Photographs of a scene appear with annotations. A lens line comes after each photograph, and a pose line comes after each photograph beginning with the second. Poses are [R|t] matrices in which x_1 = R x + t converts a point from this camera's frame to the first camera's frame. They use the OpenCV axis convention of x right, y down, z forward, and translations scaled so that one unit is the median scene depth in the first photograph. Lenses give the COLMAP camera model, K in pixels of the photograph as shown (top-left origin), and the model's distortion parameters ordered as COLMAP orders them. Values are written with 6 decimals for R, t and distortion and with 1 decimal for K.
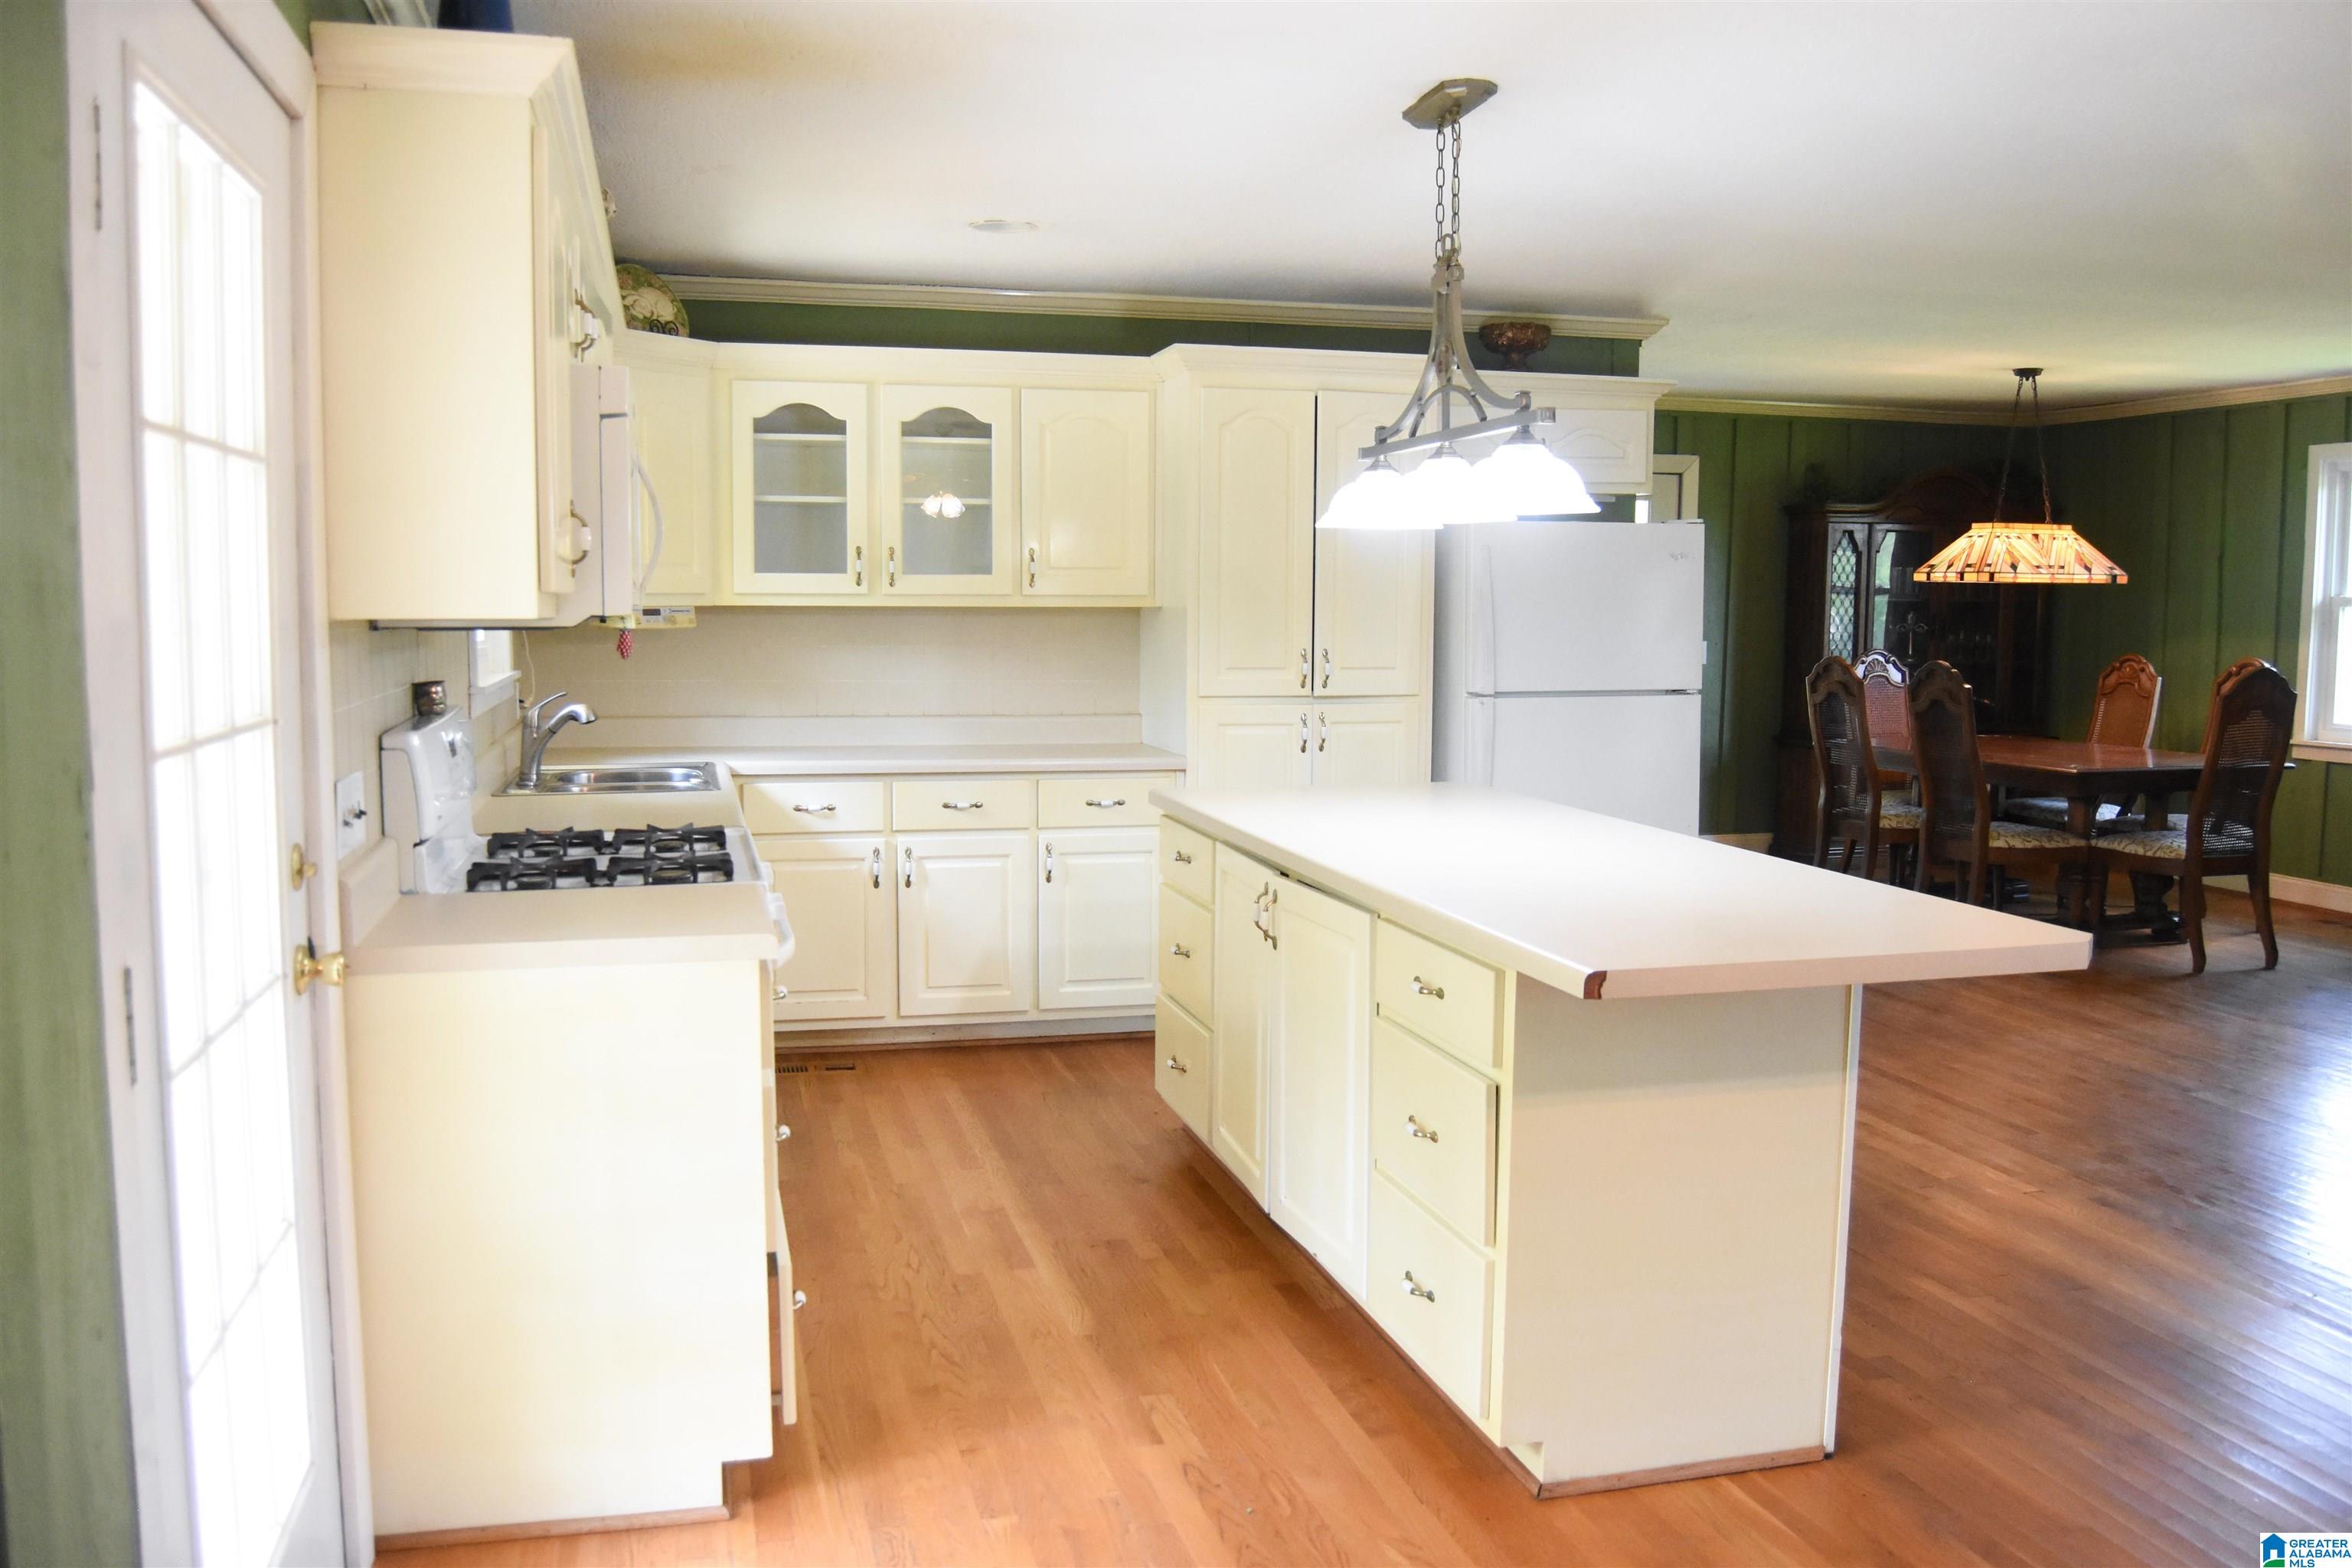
lens RADIAL K [[1870.2, 0, 1182.7], [0, 1870.2, 790.8], [0, 0, 1]] dist [-0.101715, 0.050930]
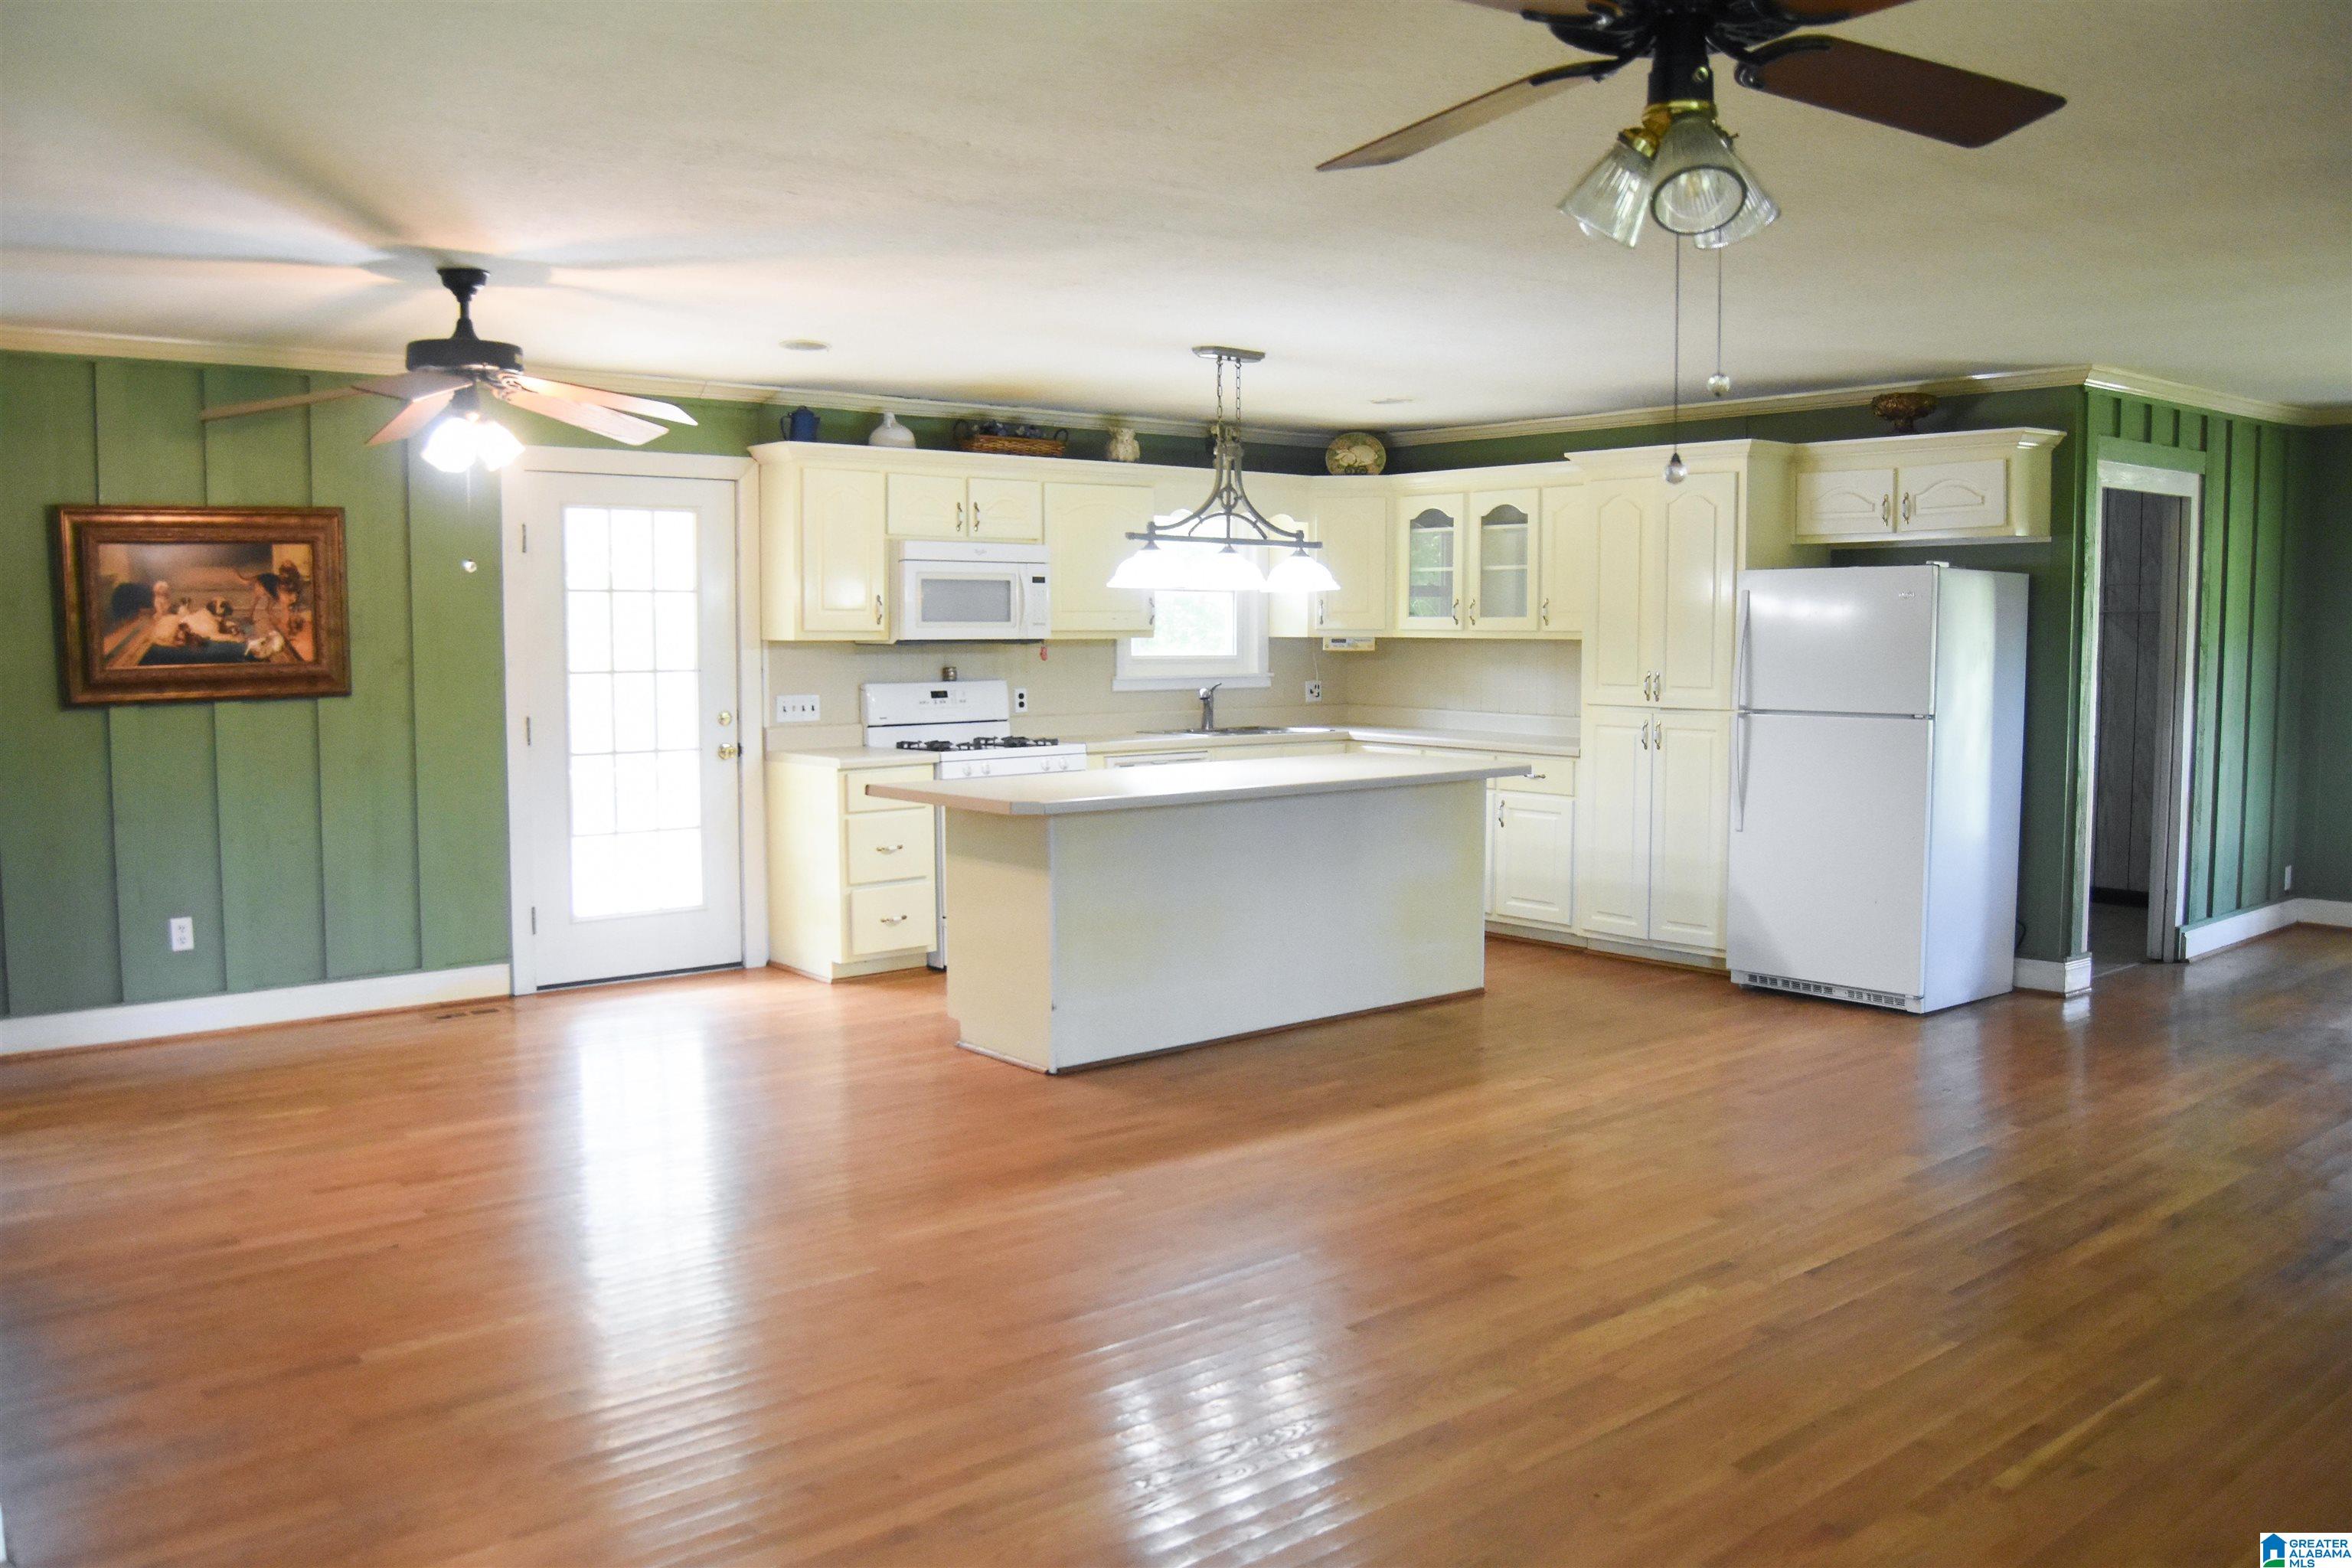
lens RADIAL K [[1870.2, 0, 1182.7], [0, 1870.2, 790.8], [0, 0, 1]] dist [-0.101715, 0.050930]
pose [[0.449444, 0.068544, -0.890675, 1.096890], [-0.089857, 0.995464, 0.031266, -0.002851], [0.888778, 0.065981, 0.453565, 0.117149]]
